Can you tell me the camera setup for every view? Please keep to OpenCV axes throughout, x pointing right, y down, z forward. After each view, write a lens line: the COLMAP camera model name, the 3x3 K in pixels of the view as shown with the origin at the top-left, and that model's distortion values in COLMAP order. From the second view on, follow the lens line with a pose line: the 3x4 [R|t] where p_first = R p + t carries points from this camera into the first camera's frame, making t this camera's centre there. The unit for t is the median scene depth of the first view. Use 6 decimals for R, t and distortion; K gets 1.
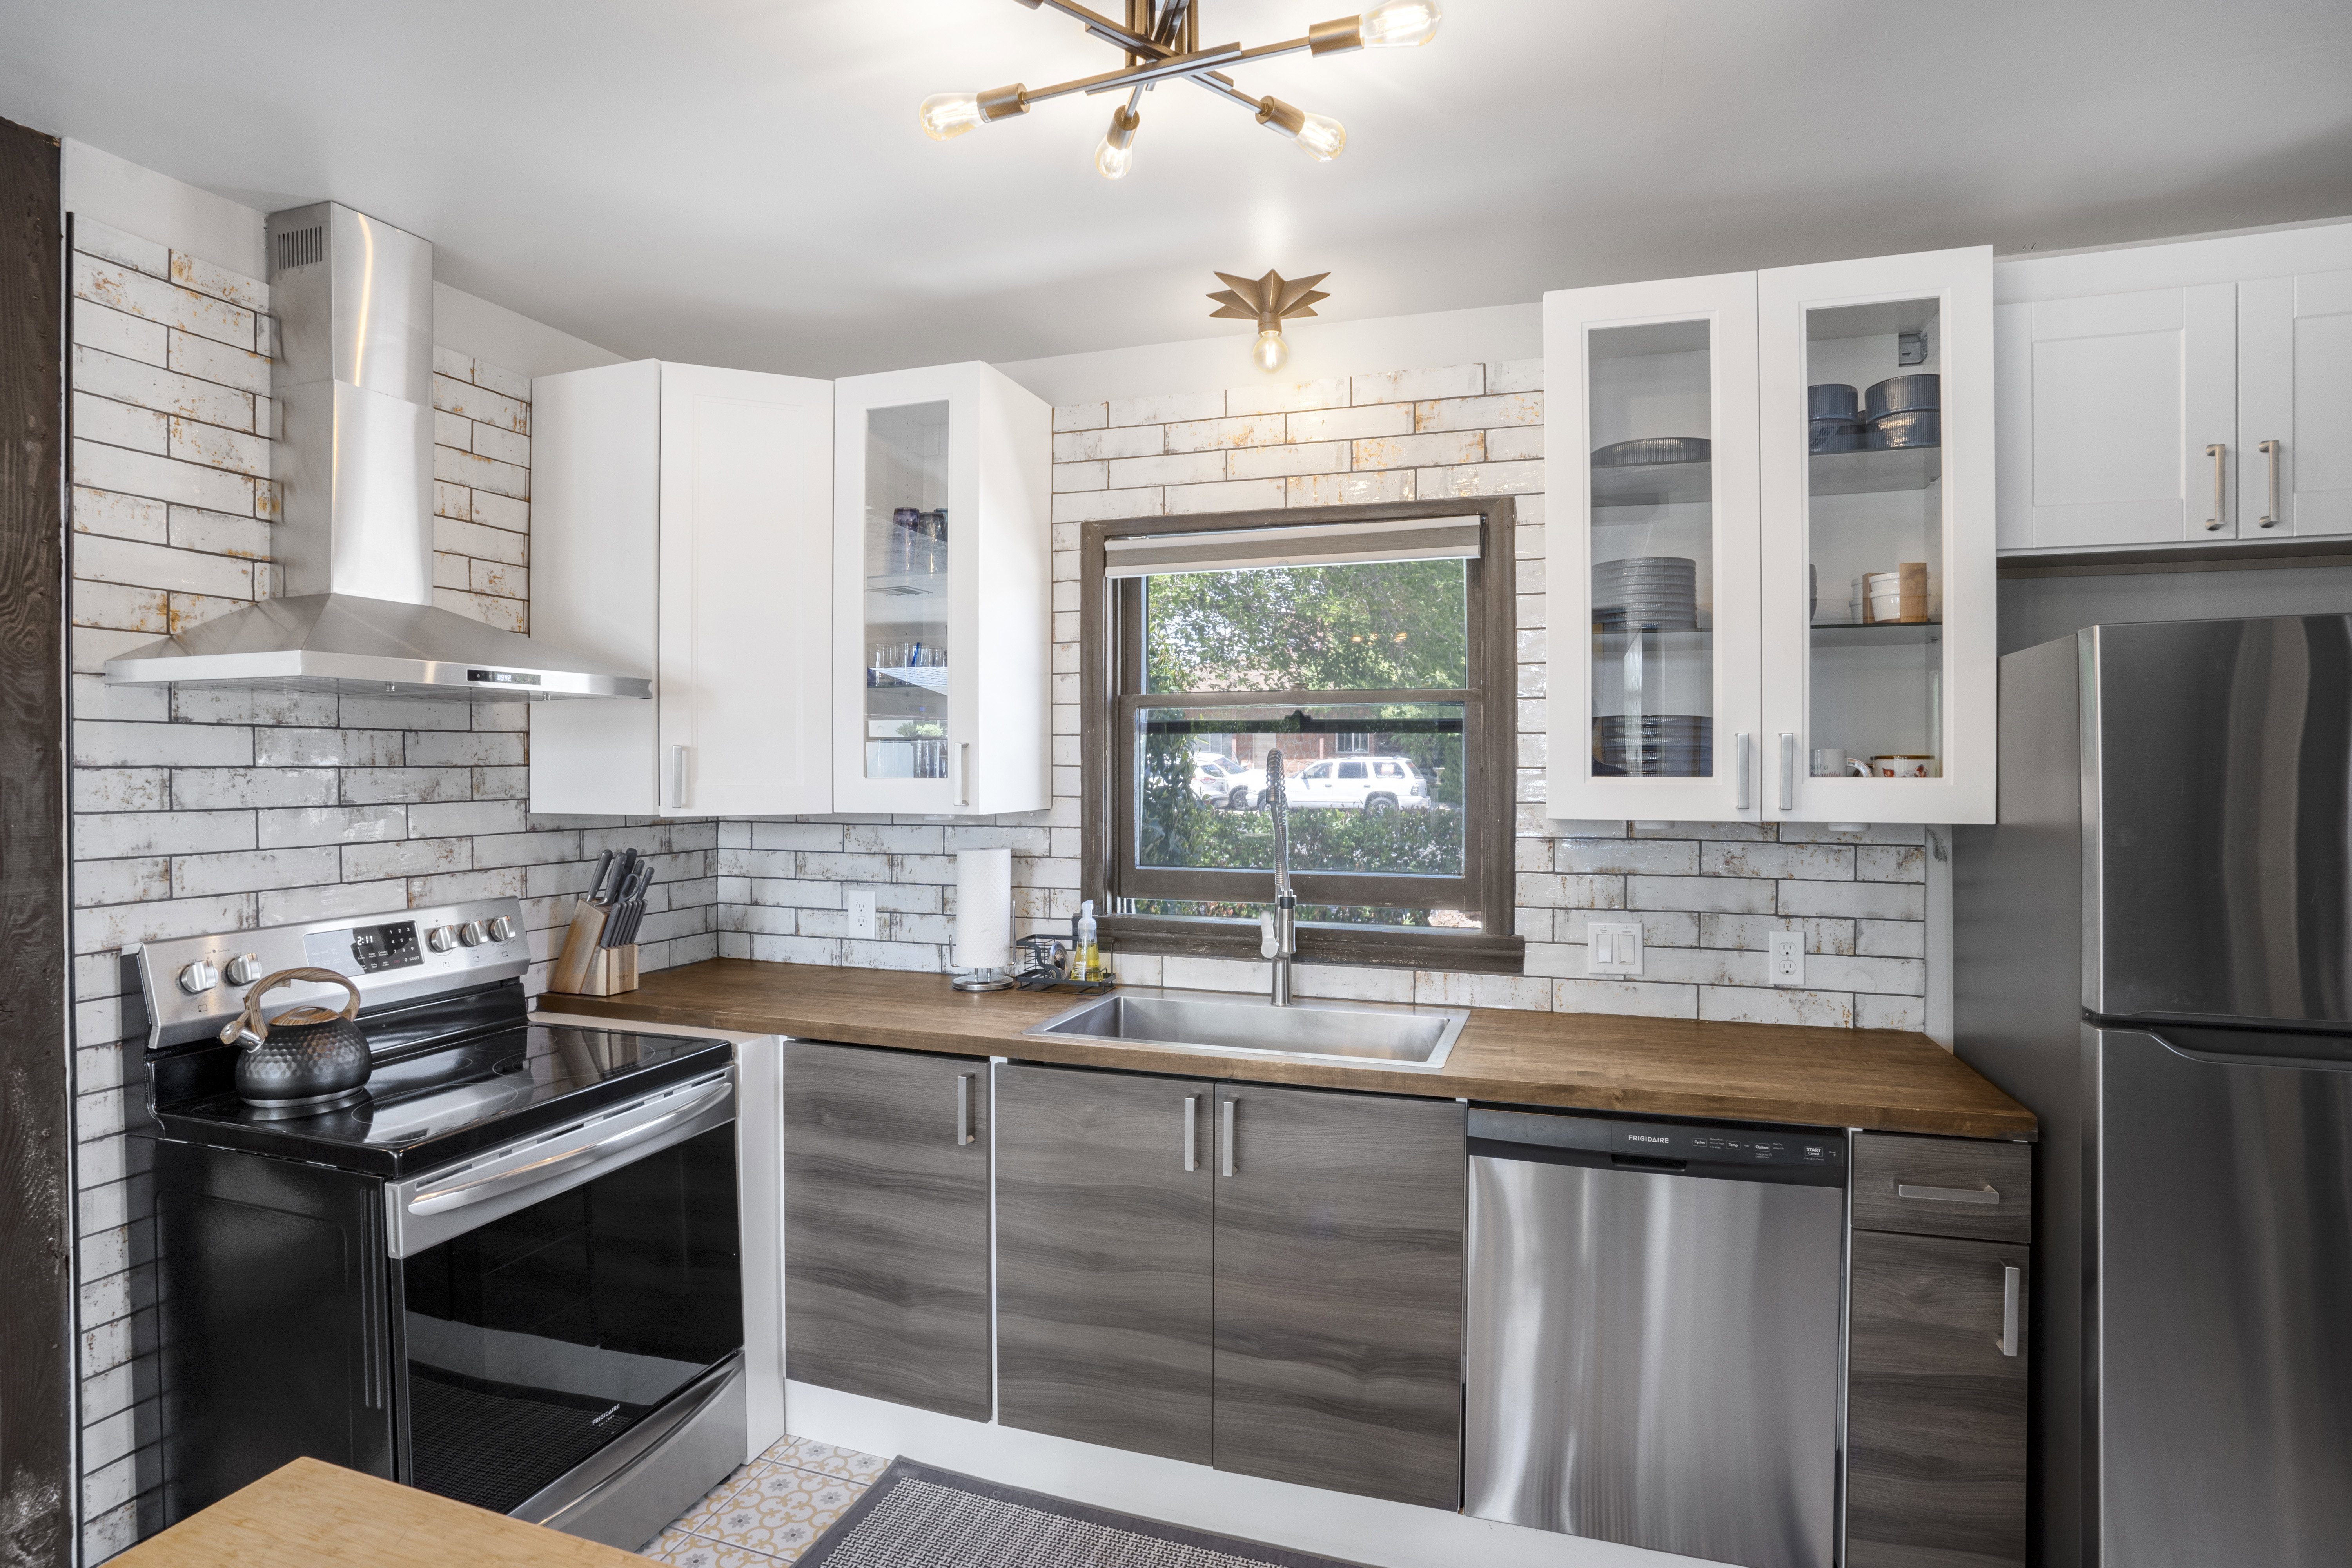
lens RADIAL K [[1197.3, 0, 1171.6], [0, 1197.3, 777.6], [0, 0, 1]] dist [-0.057316, 0.019301]
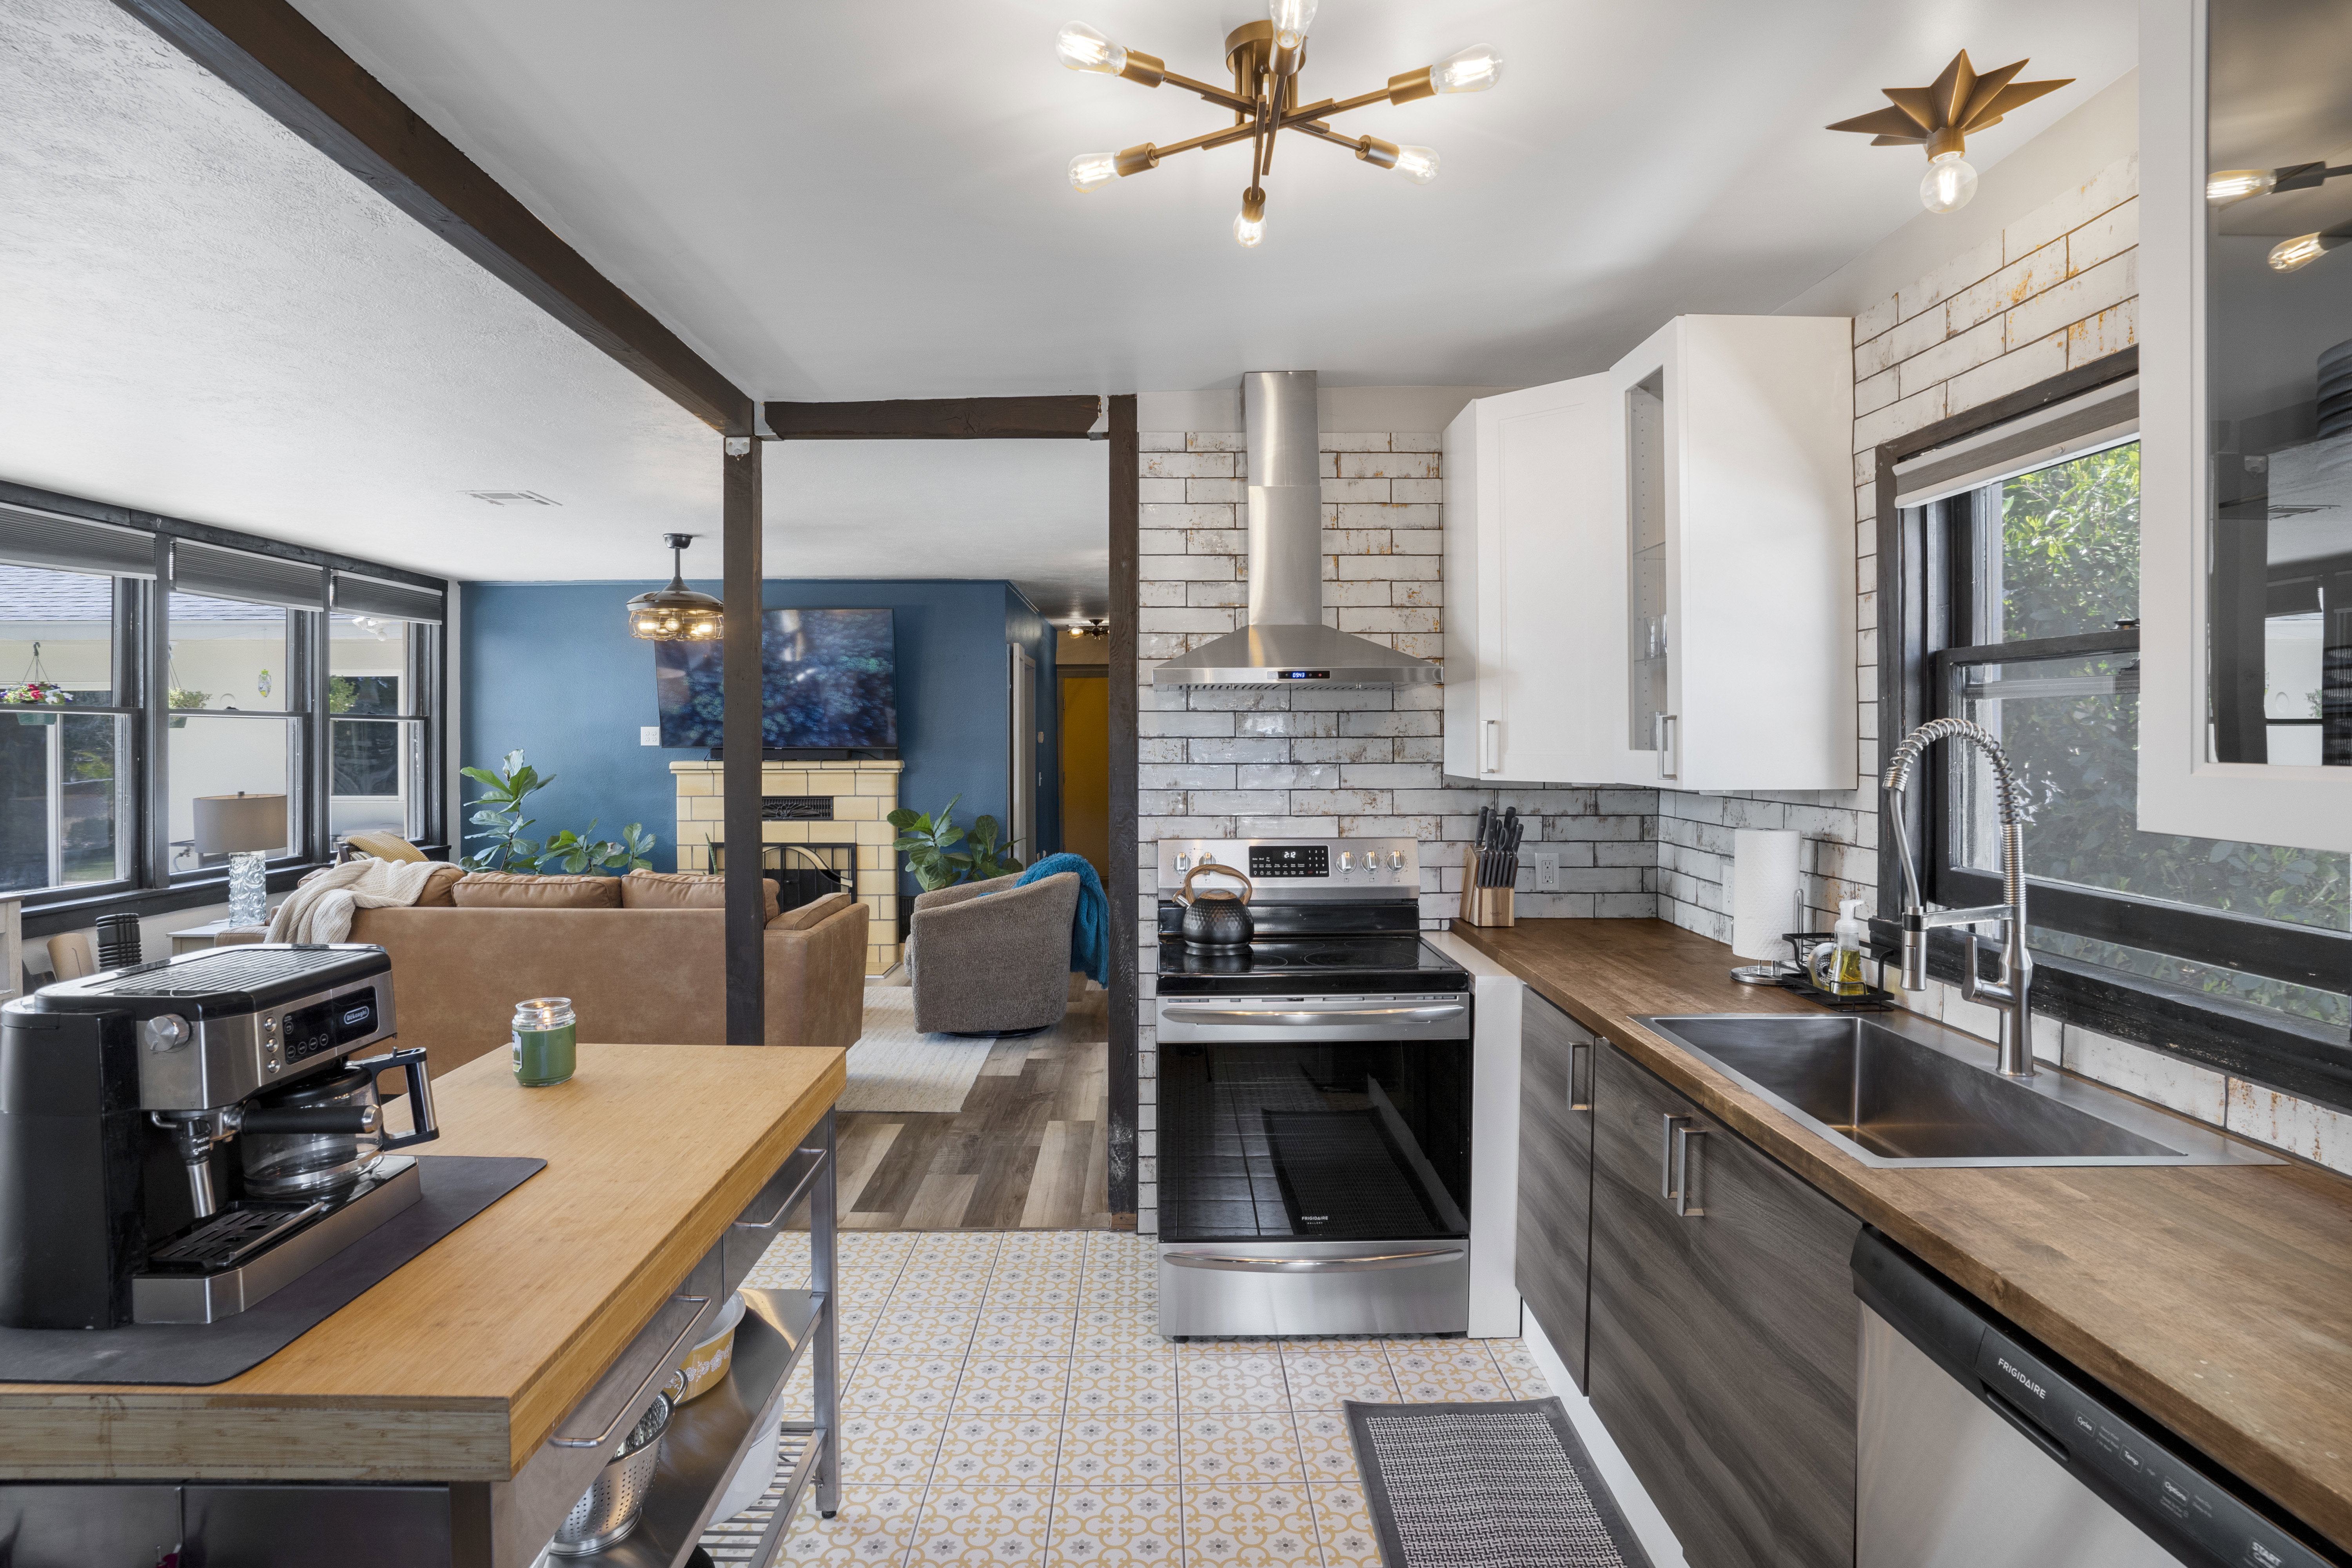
lens RADIAL K [[1197.3, 0, 1181.4], [0, 1197.3, 746.0], [0, 0, 1]] dist [-0.057316, 0.019301]
pose [[0.350254, 0.010648, -0.936594, 0.568416], [-0.009625, 0.999923, 0.007769, -0.007598], [0.936605, 0.006294, 0.350329, 0.285022]]
